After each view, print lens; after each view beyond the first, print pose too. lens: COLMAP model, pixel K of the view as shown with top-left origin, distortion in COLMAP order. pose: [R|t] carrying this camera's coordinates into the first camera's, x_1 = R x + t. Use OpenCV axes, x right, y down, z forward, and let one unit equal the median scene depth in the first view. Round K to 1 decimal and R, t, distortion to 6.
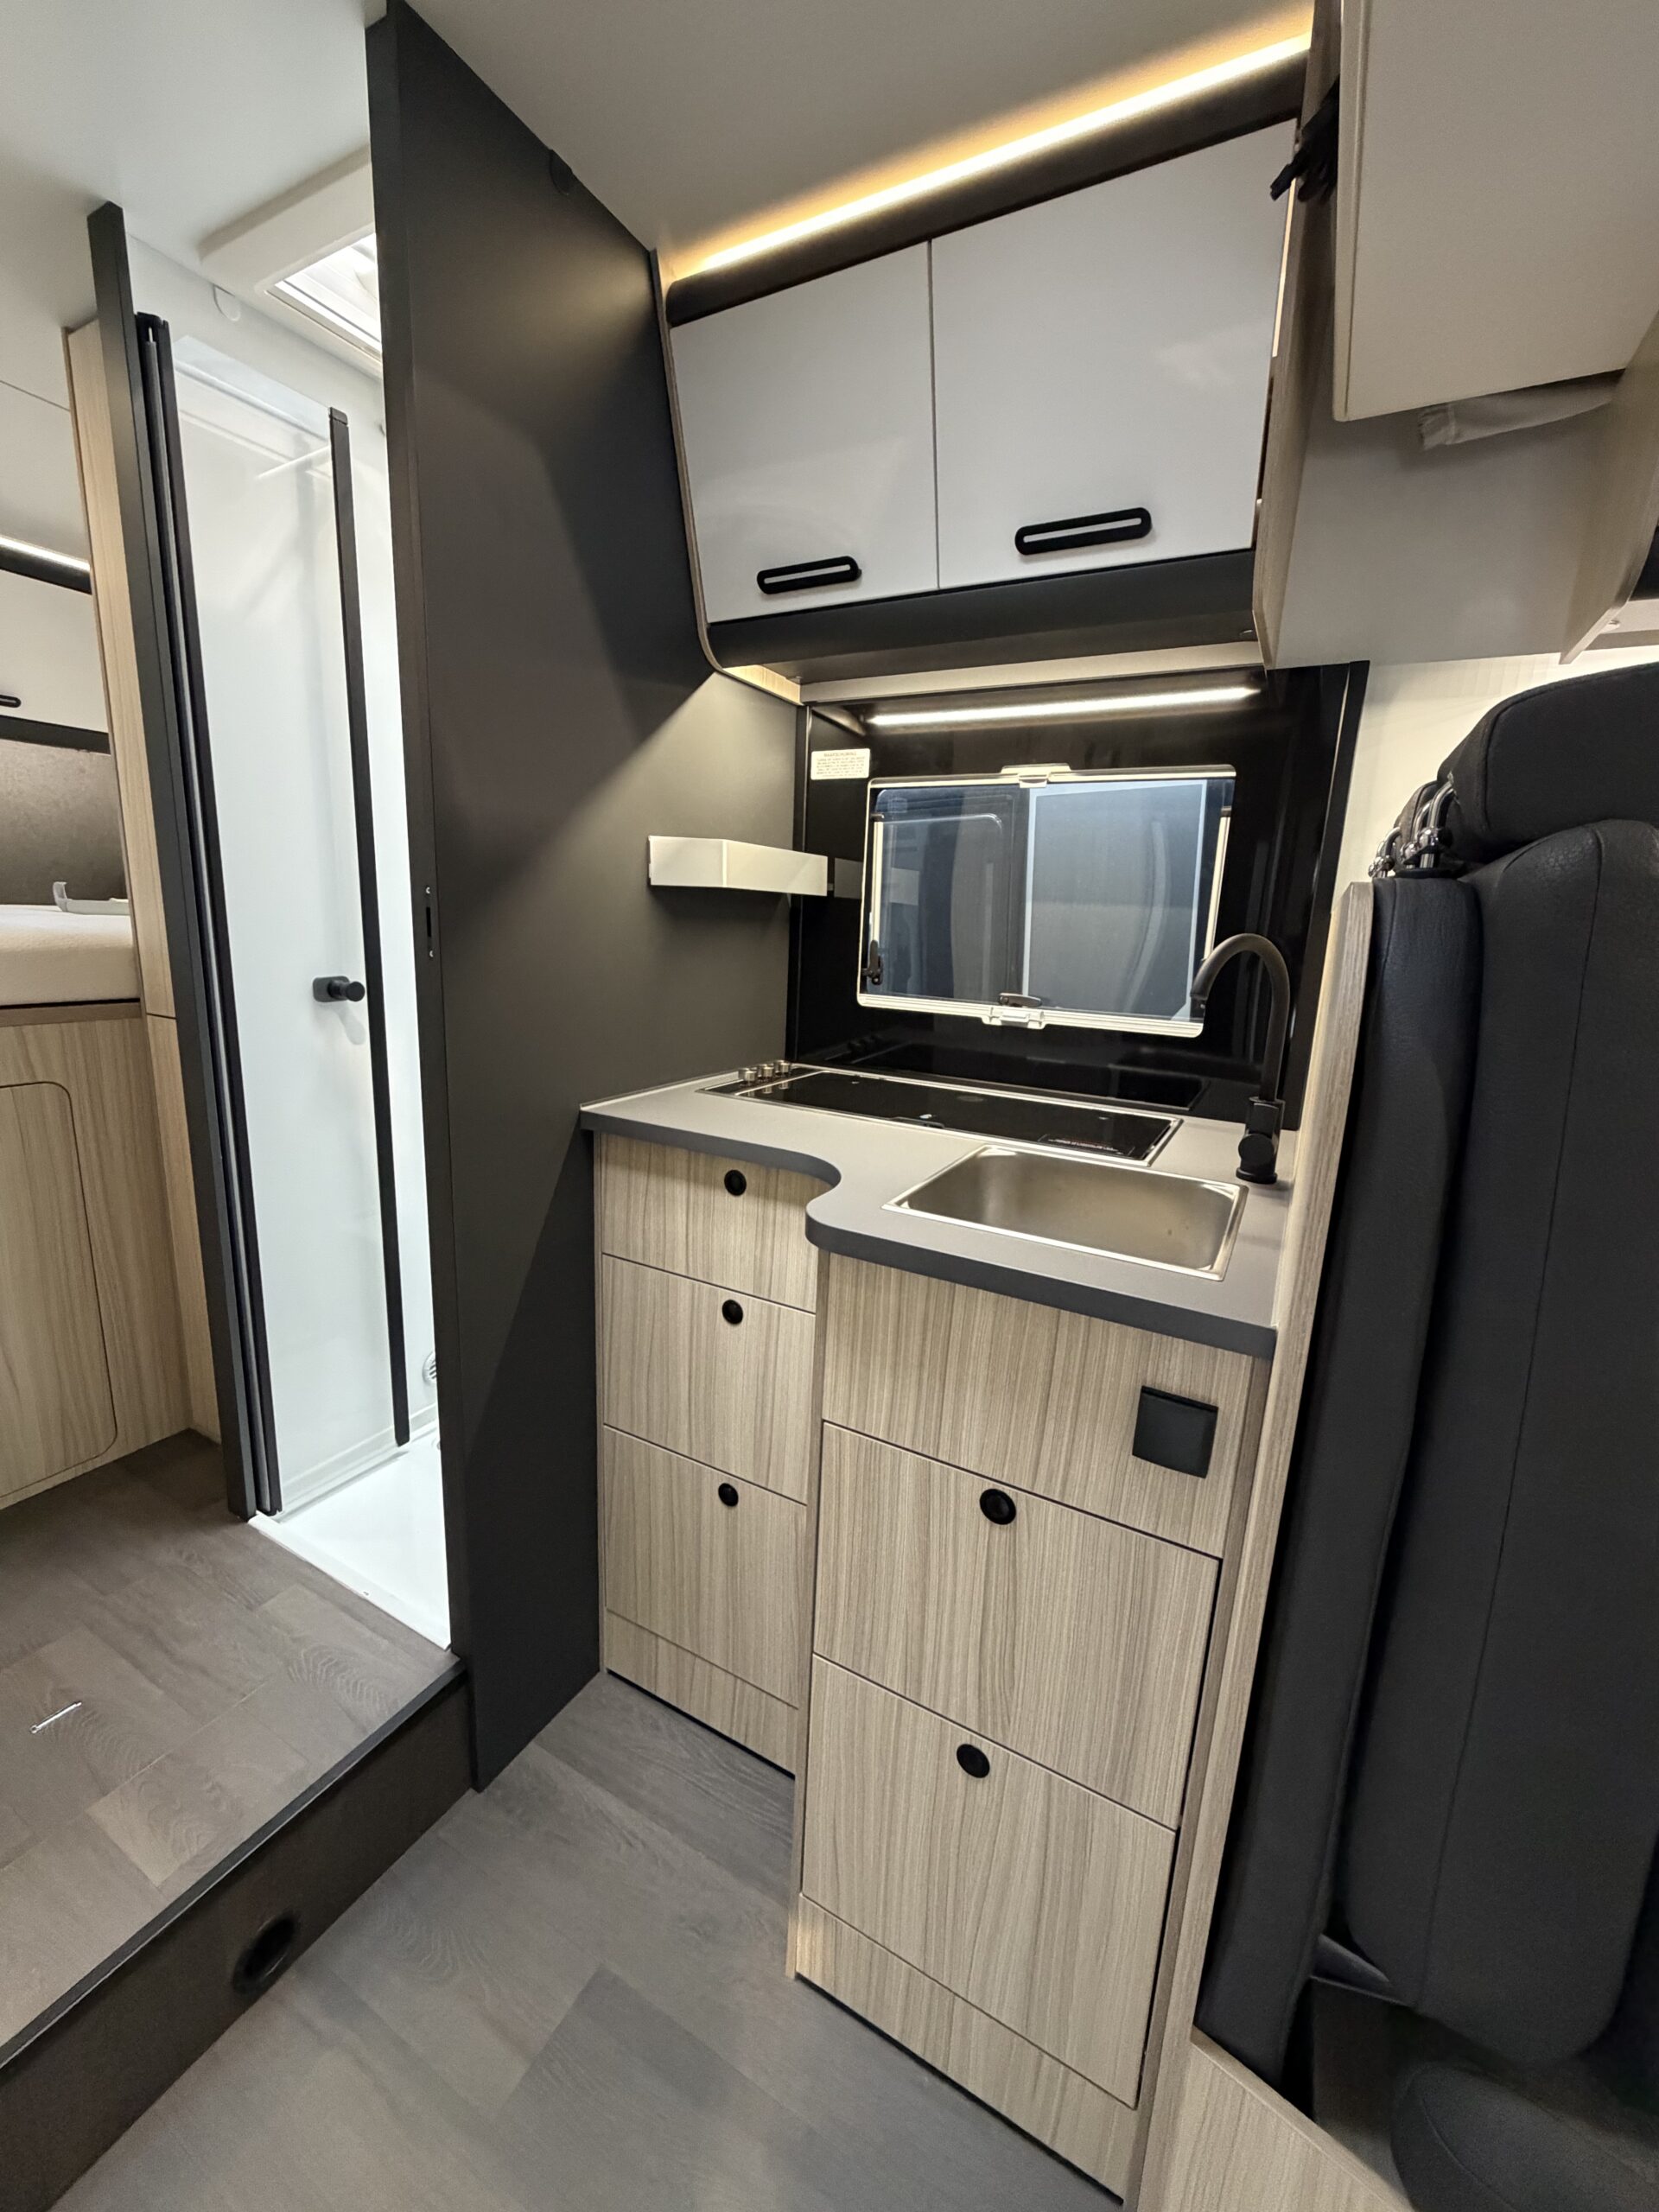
lens RADIAL K [[879.0, 0, 828.6], [0, 879.0, 1101.0], [0, 0, 1]] dist [0.000048, -0.000355]
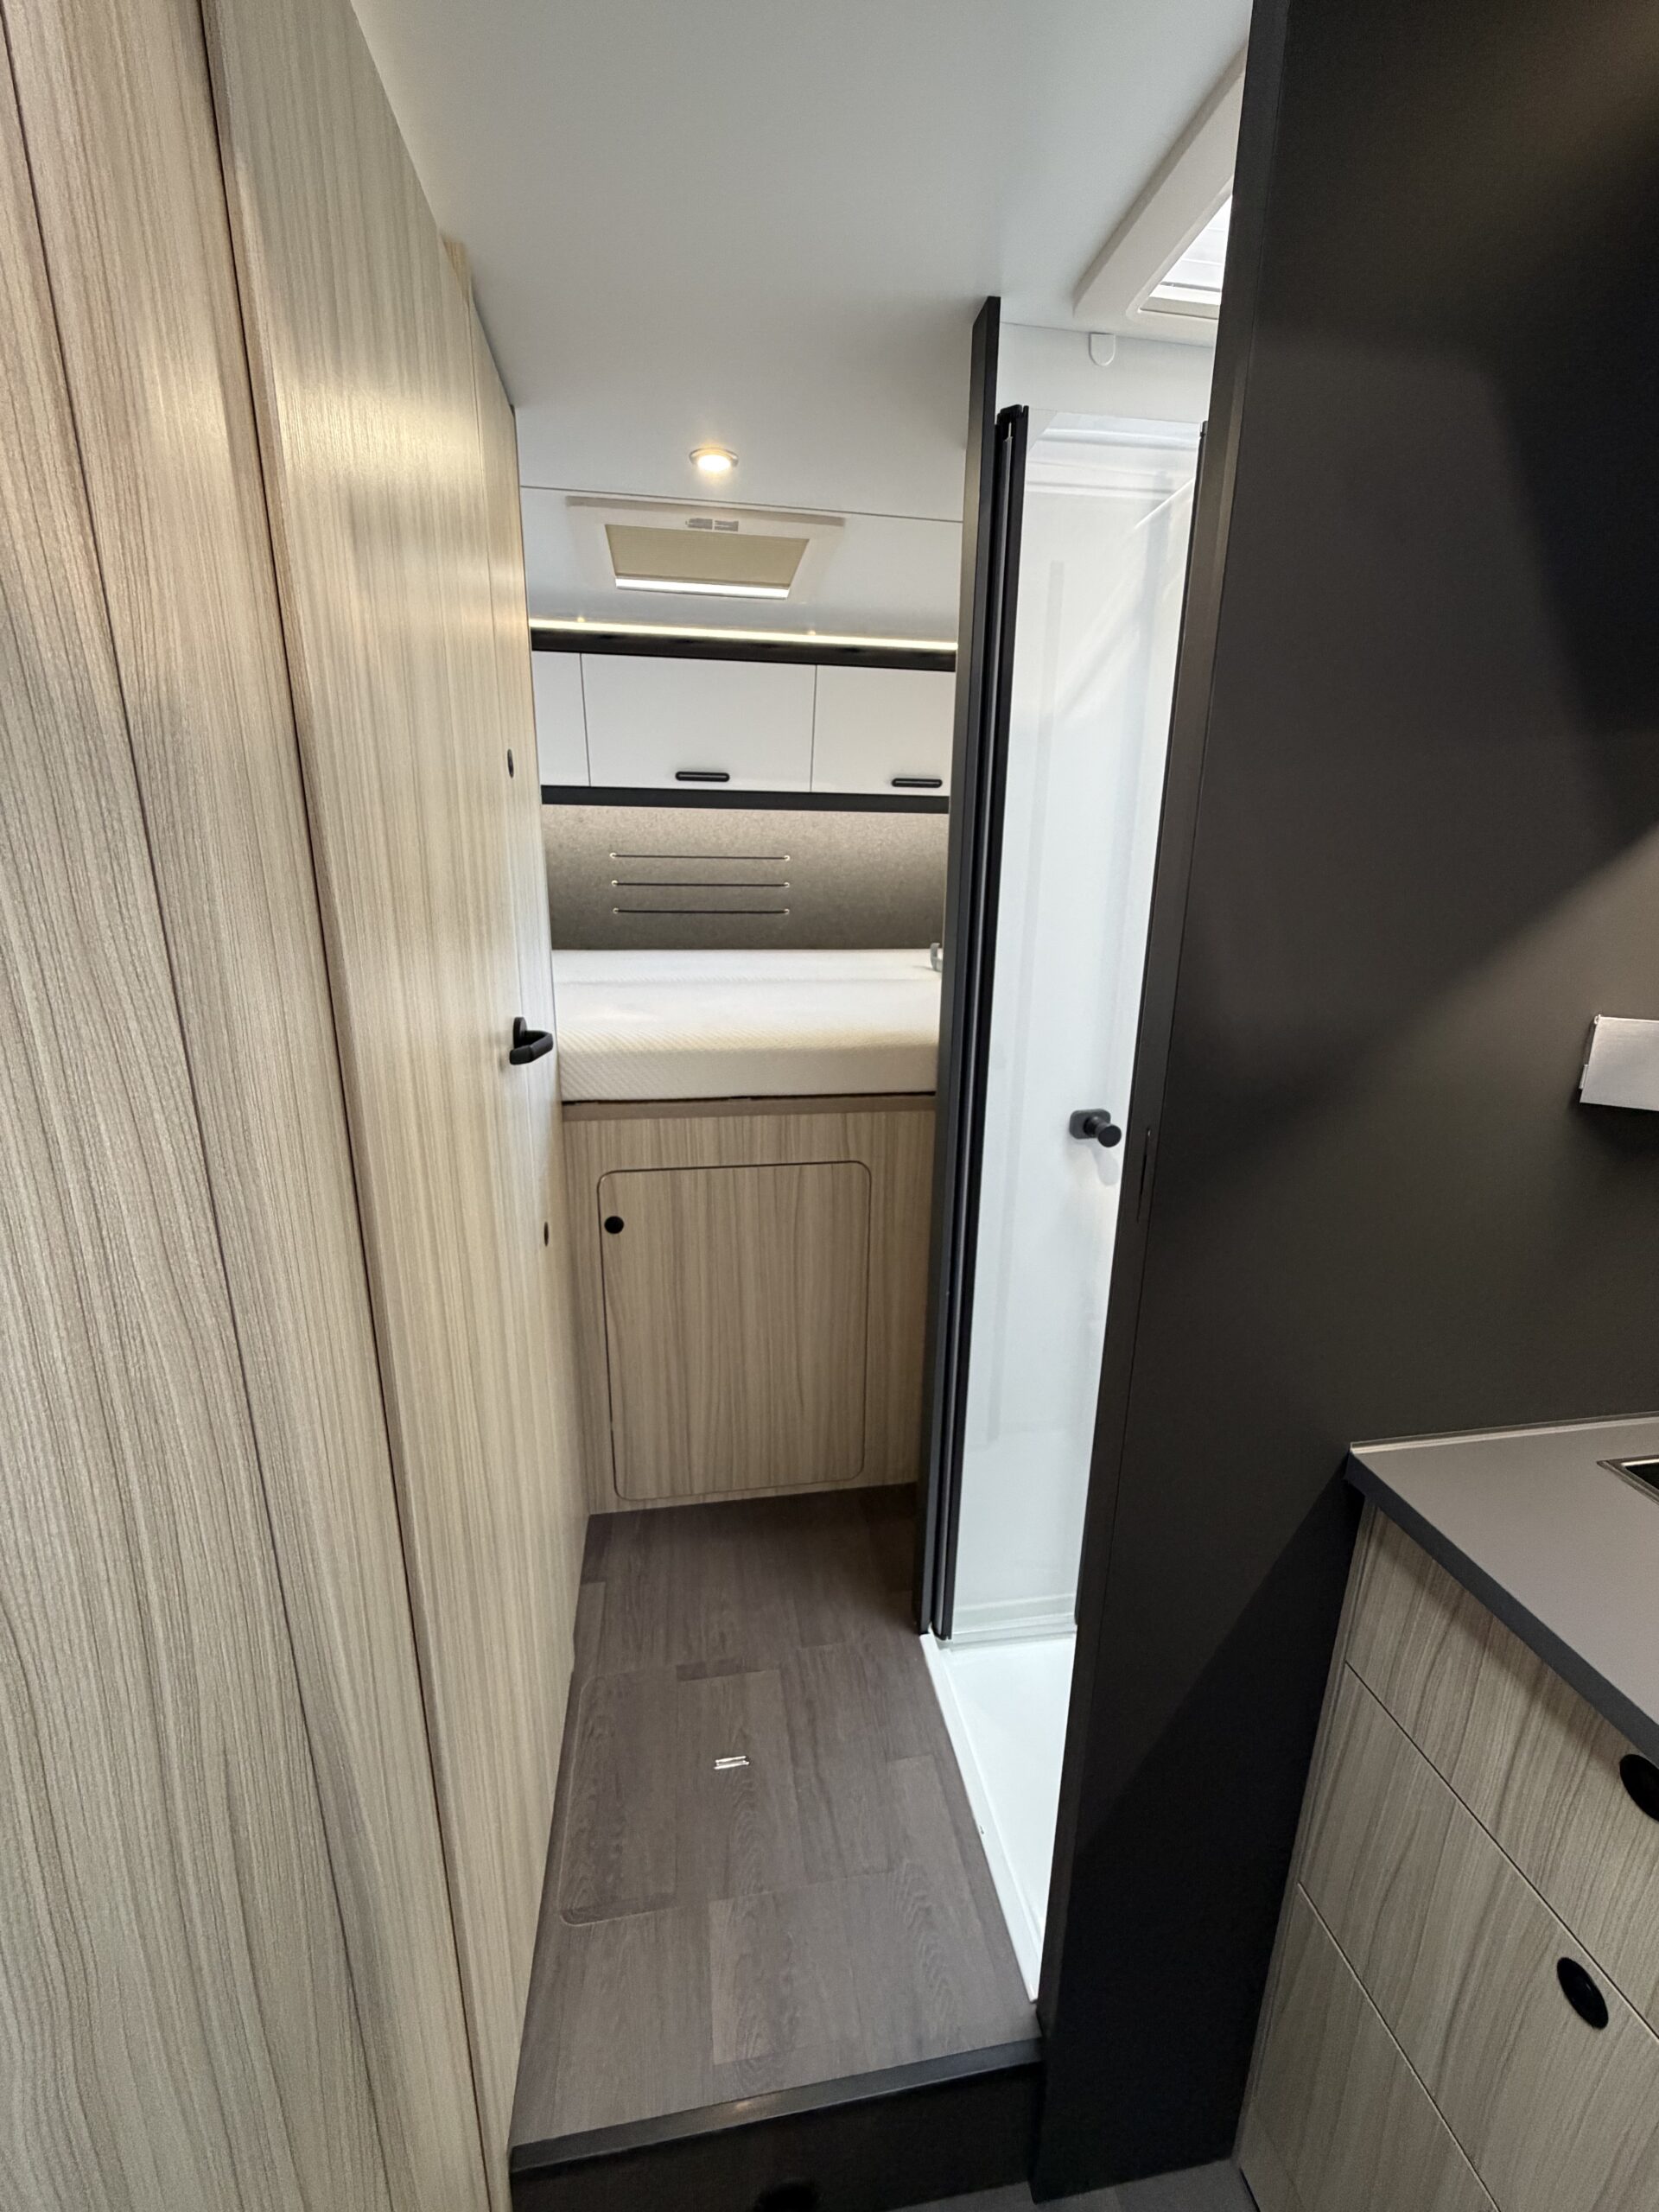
lens RADIAL K [[879.0, 0, 828.6], [0, 879.0, 1101.0], [0, 0, 1]] dist [0.000048, -0.000355]
pose [[0.616233, 0.170864, -0.768806, -0.071981], [-0.150367, 0.983750, 0.098109, -0.237905], [0.773076, 0.055145, 0.631912, 0.301949]]
